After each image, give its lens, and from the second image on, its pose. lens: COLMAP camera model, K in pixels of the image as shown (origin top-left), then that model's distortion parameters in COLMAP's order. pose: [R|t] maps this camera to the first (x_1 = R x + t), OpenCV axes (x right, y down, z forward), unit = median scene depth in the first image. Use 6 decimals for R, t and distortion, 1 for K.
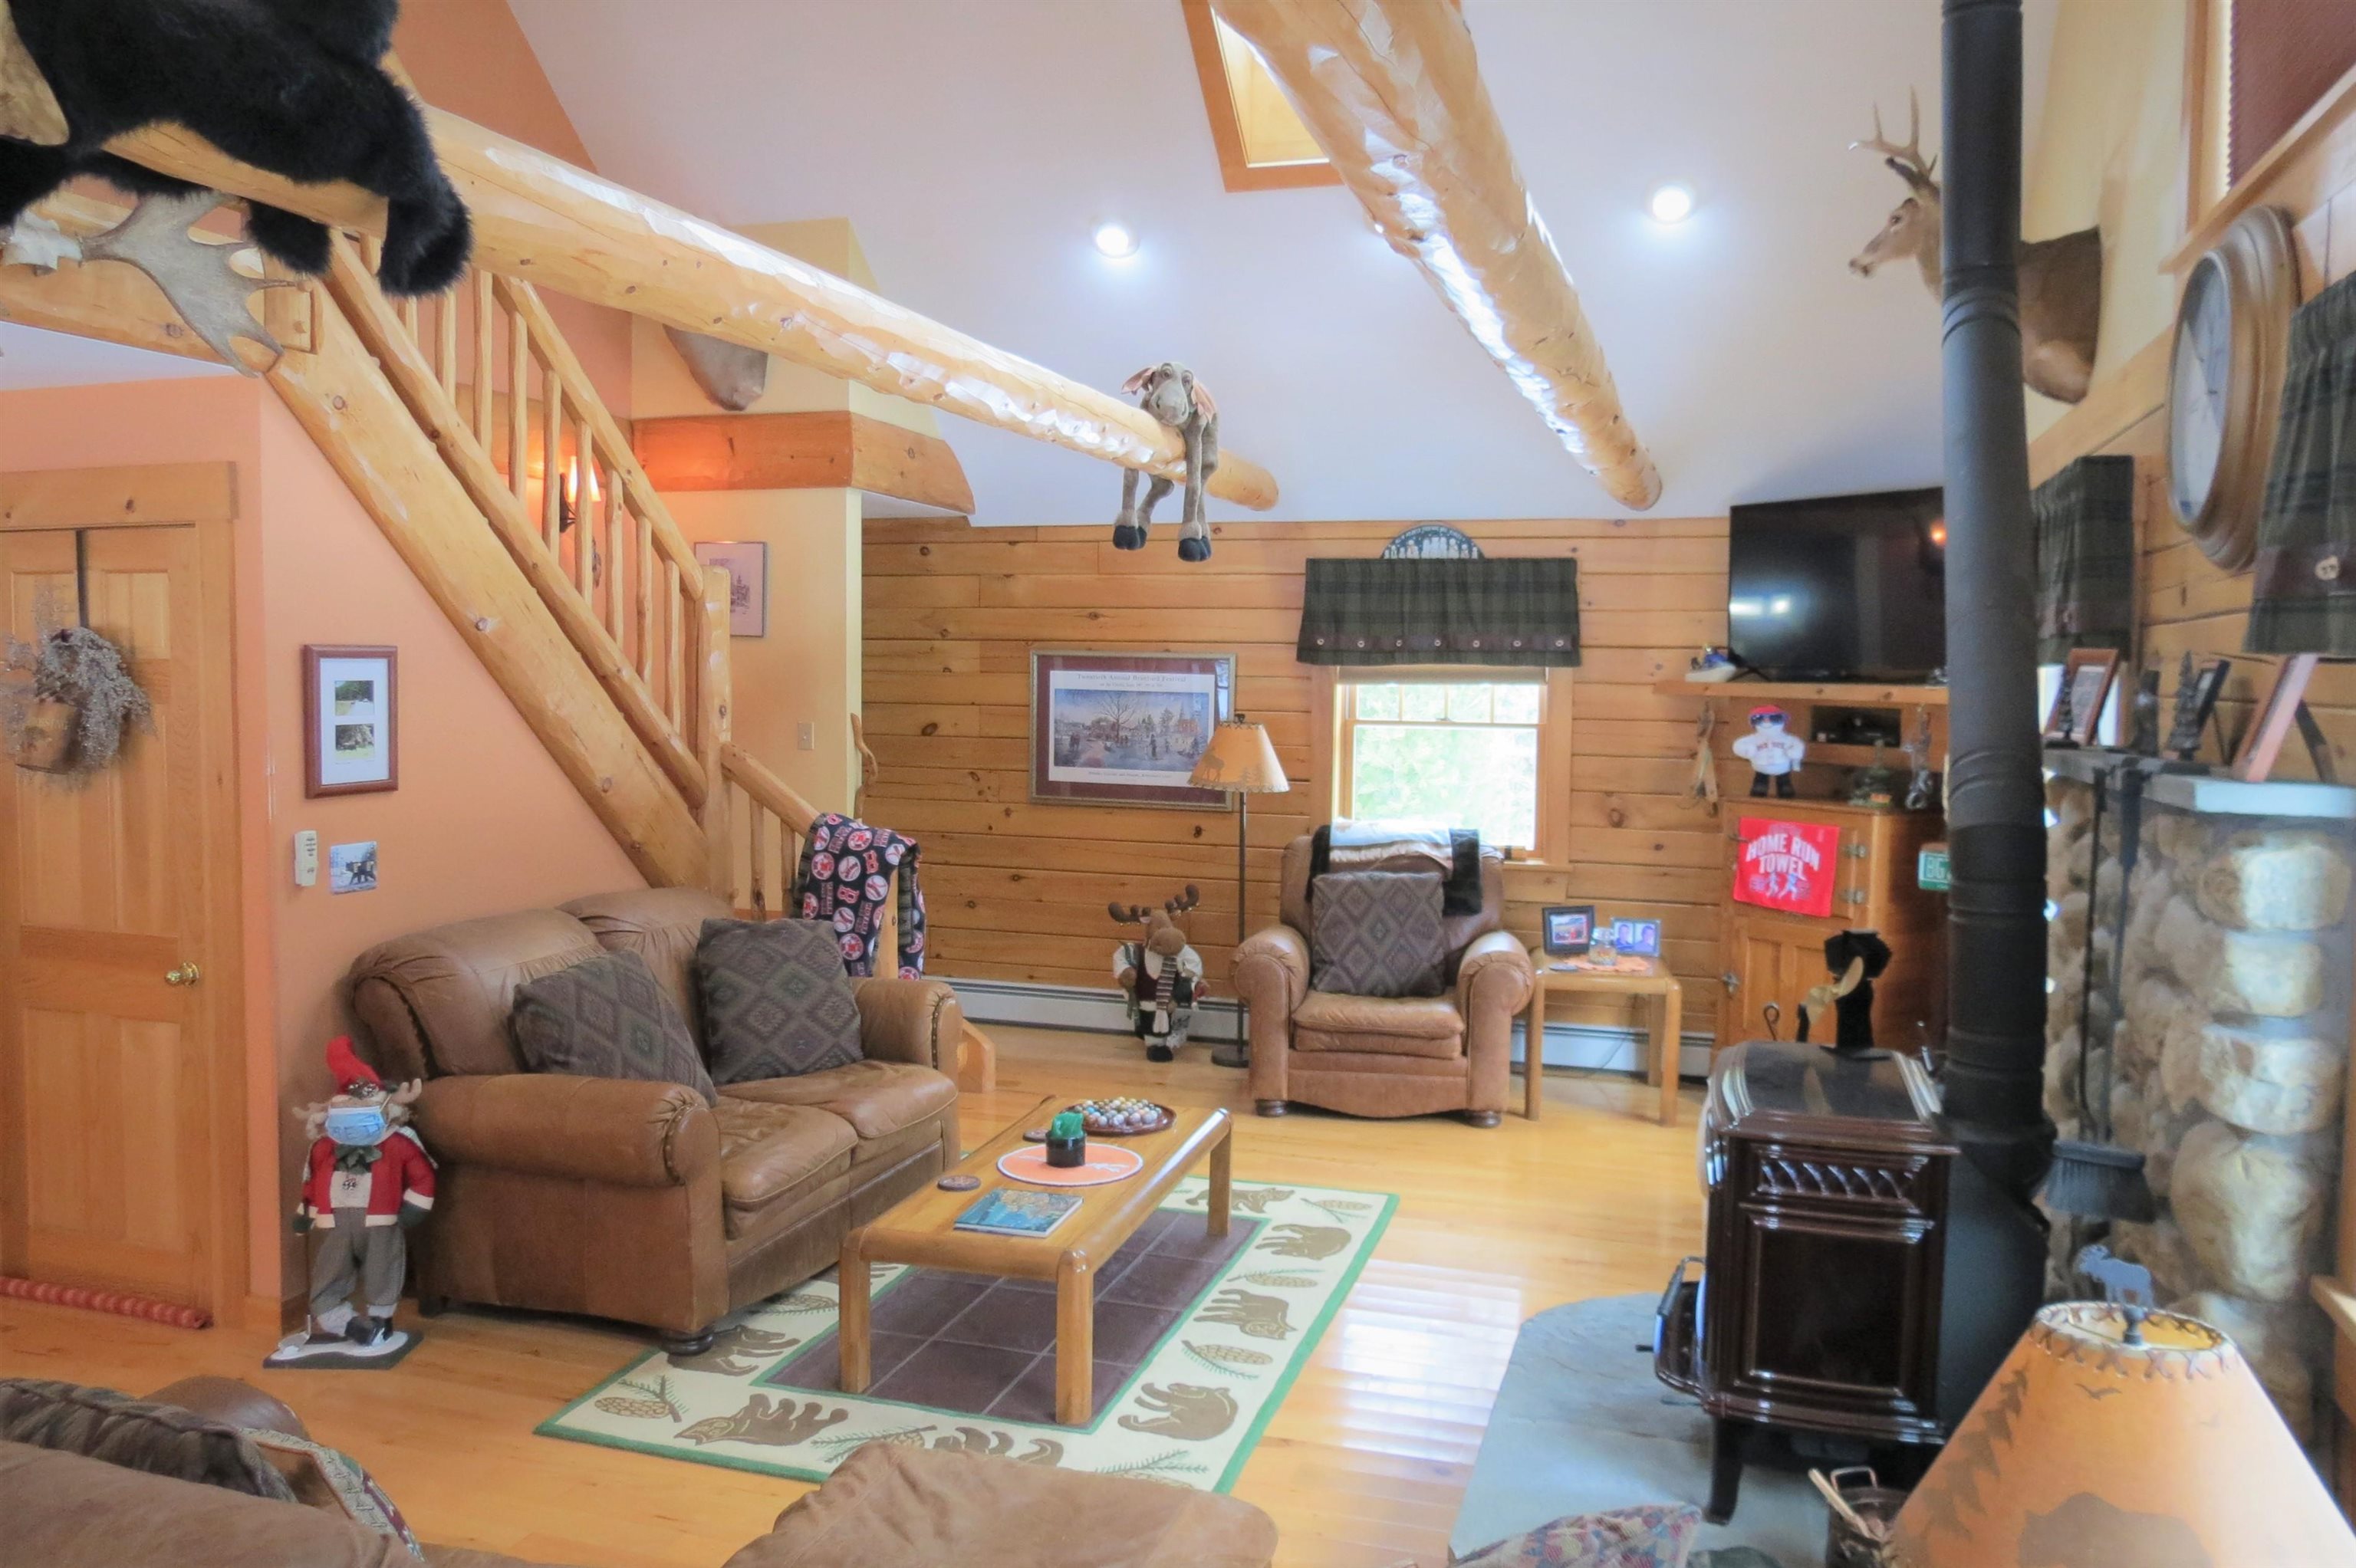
lens RADIAL K [[1752.8, 0, 1178.0], [0, 1752.8, 784.0], [0, 0, 1]] dist [-0.028000, 0.003590]
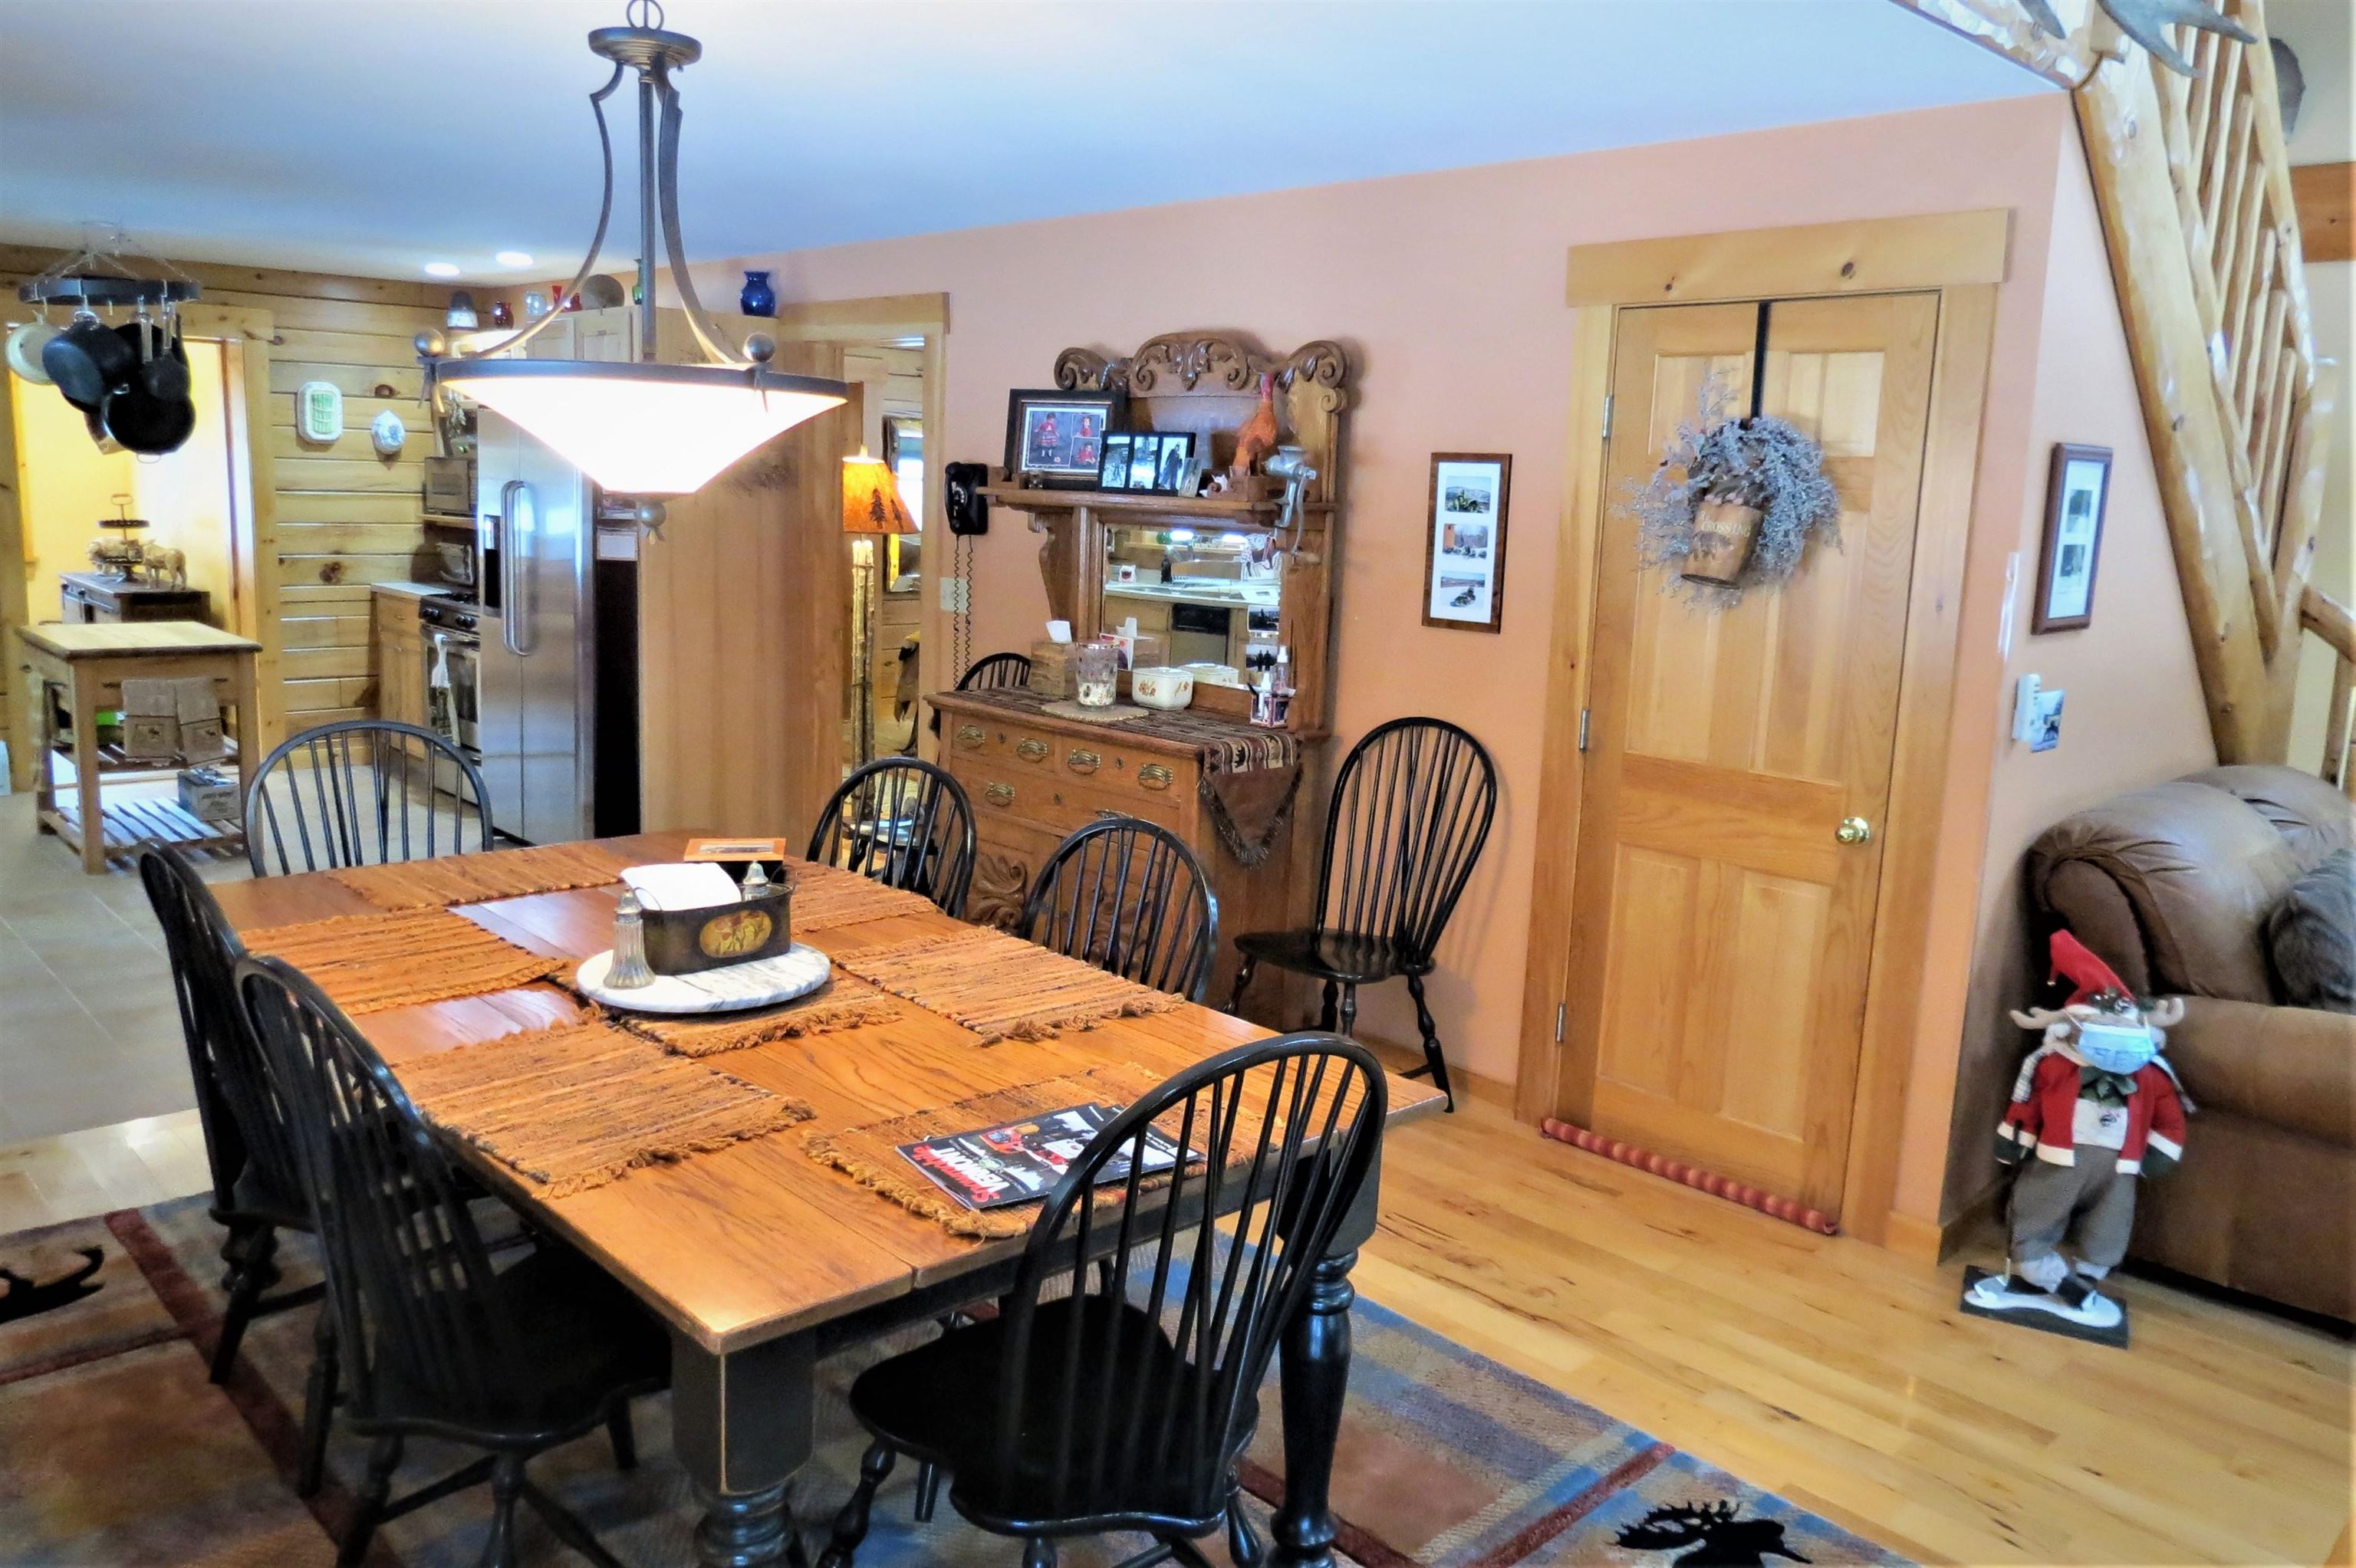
lens RADIAL K [[1709.8, 0, 1178.0], [0, 1709.8, 784.0], [0, 0, 1]] dist [-0.025541, 0.000779]
pose [[0.880279, 0.104634, -0.462774, -0.349426], [-0.056526, 0.991561, 0.116671, 0.005395], [0.471076, -0.076544, 0.878765, 0.079502]]
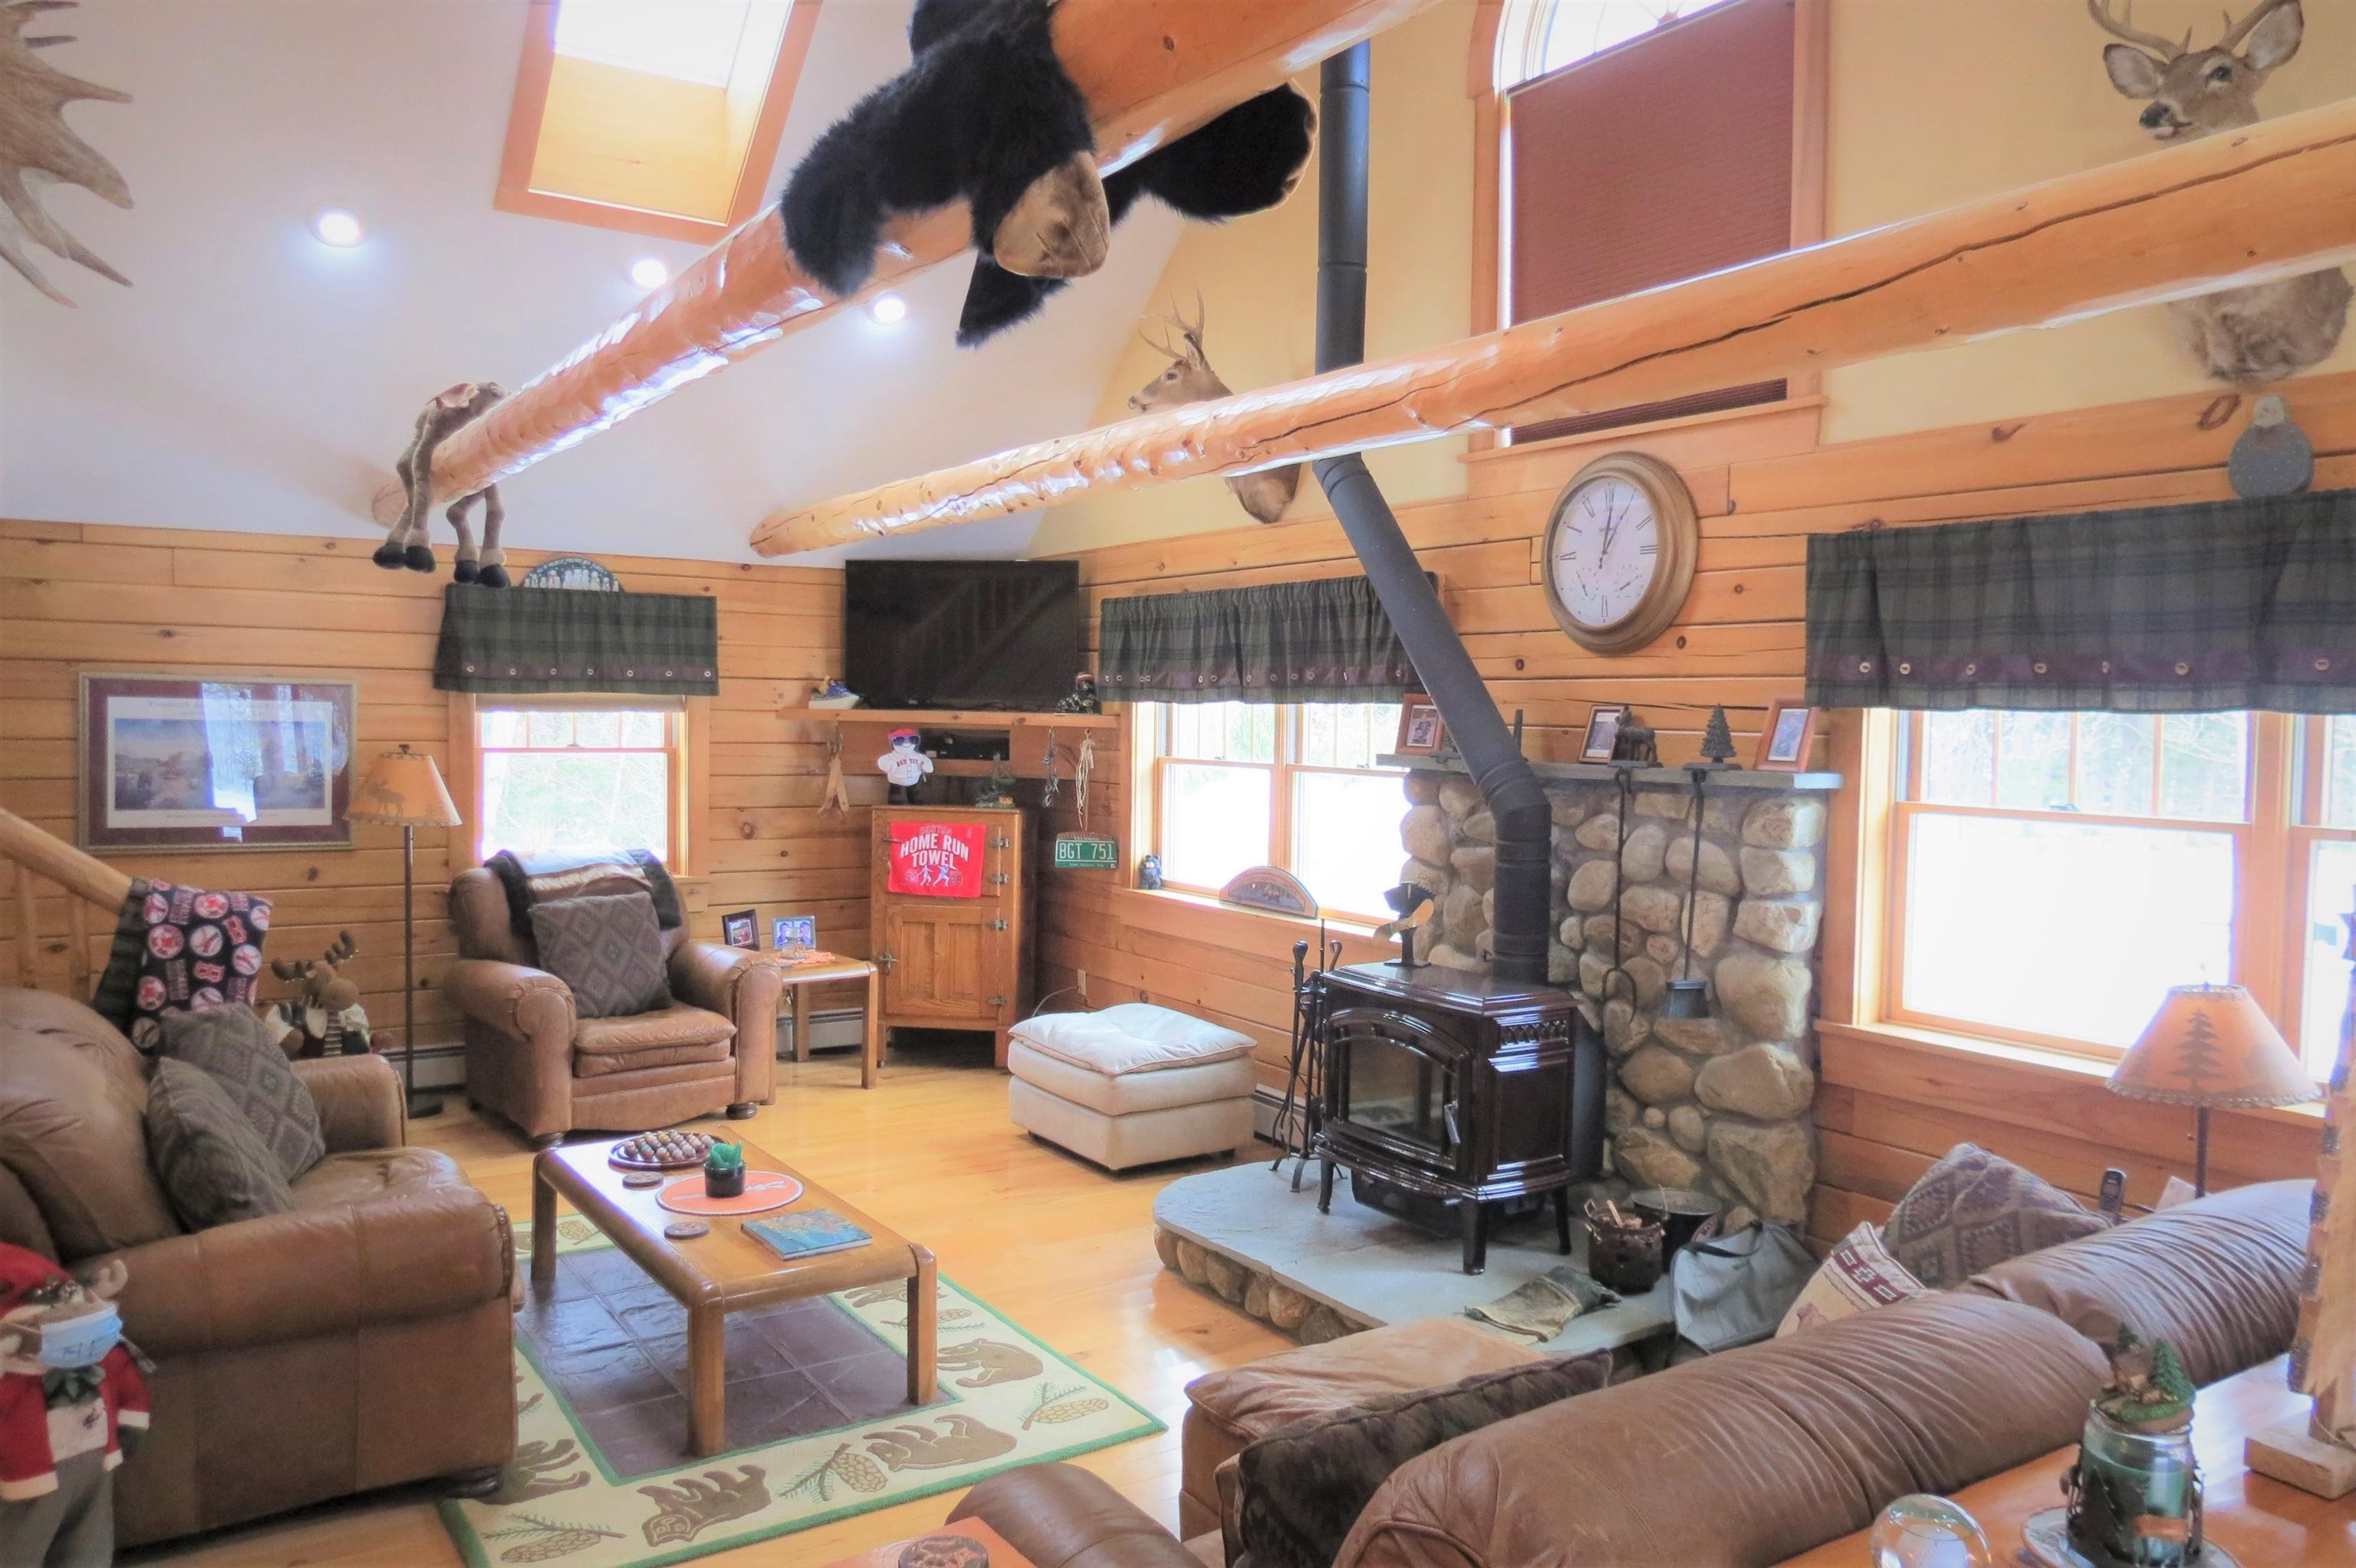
lens RADIAL K [[1662.6, 0, 1178.0], [0, 1662.6, 784.0], [0, 0, 1]] dist [-0.052457, 0.033171]
pose [[0.625780, -0.038421, 0.779053, -0.489632], [0.042472, 0.998983, 0.015152, -0.017888], [-0.778842, 0.023606, 0.626775, 0.147203]]
